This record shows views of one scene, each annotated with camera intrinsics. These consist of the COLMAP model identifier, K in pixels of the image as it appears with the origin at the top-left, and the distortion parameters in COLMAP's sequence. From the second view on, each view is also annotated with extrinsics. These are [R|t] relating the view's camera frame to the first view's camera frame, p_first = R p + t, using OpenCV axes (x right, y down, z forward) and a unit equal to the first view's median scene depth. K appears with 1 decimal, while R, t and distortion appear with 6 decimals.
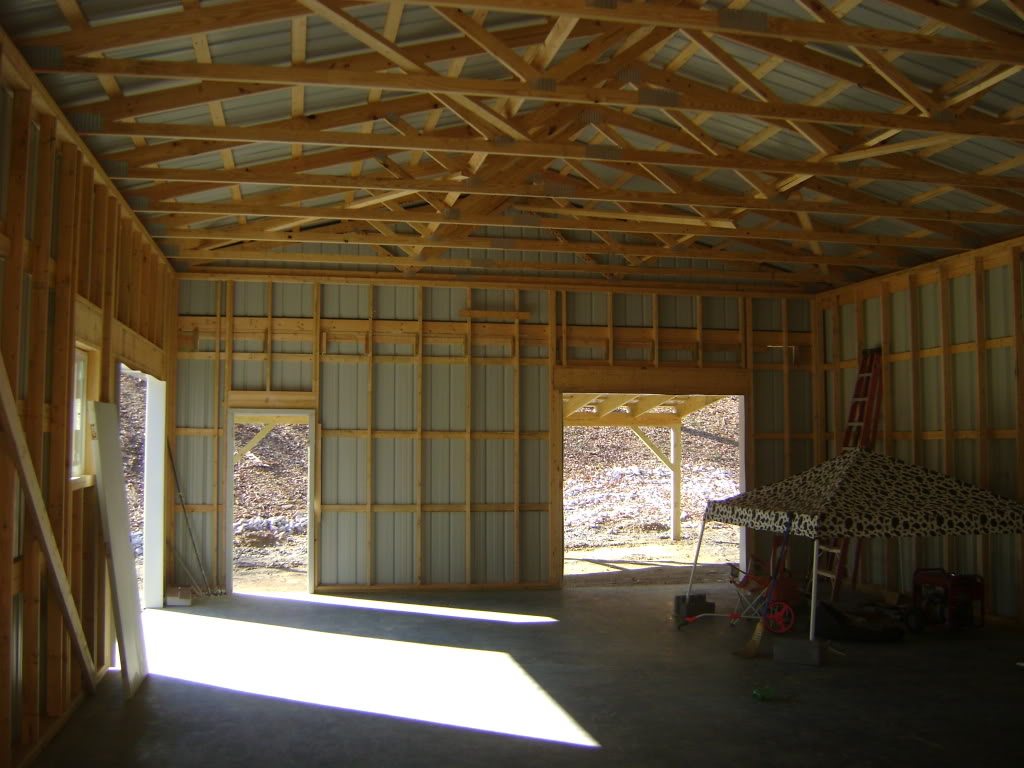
lens RADIAL K [[1055.3, 0, 512.0], [0, 1055.3, 384.0], [0, 0, 1]] dist [-0.132185, -0.006605]
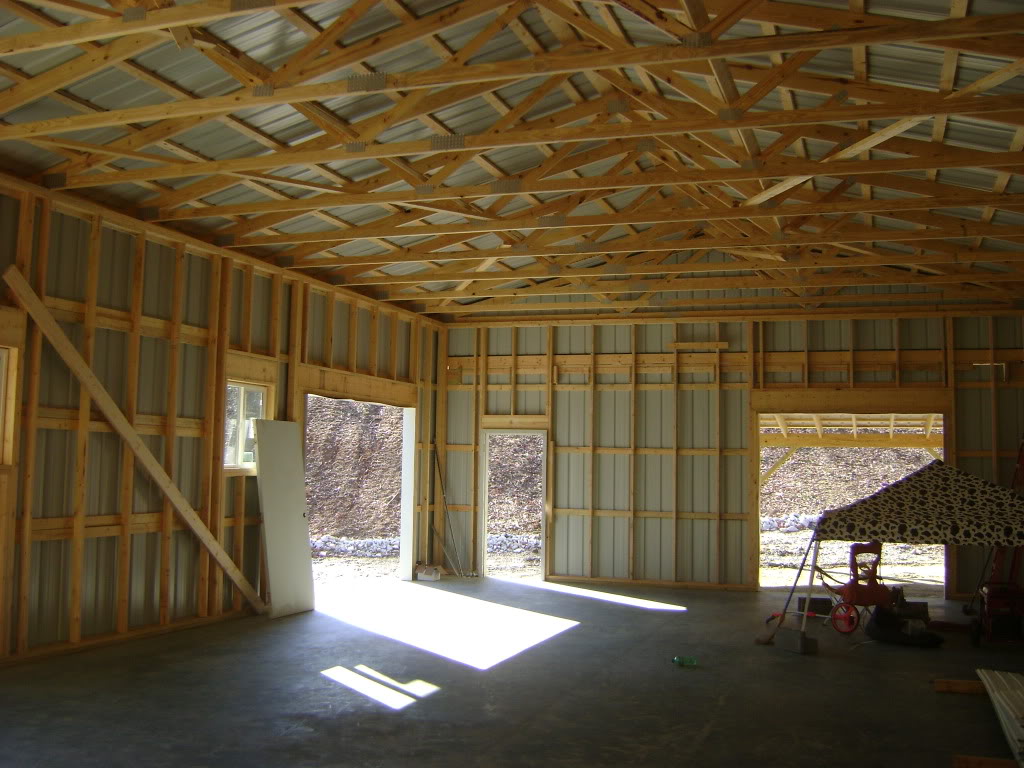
lens RADIAL K [[1055.3, 0, 512.0], [0, 1055.3, 384.0], [0, 0, 1]] dist [-0.132185, -0.006605]
pose [[0.860344, -0.026478, -0.509025, 0.393412], [0.010705, 0.999368, -0.033891, 0.012200], [0.509601, 0.023708, 0.860084, -0.074767]]
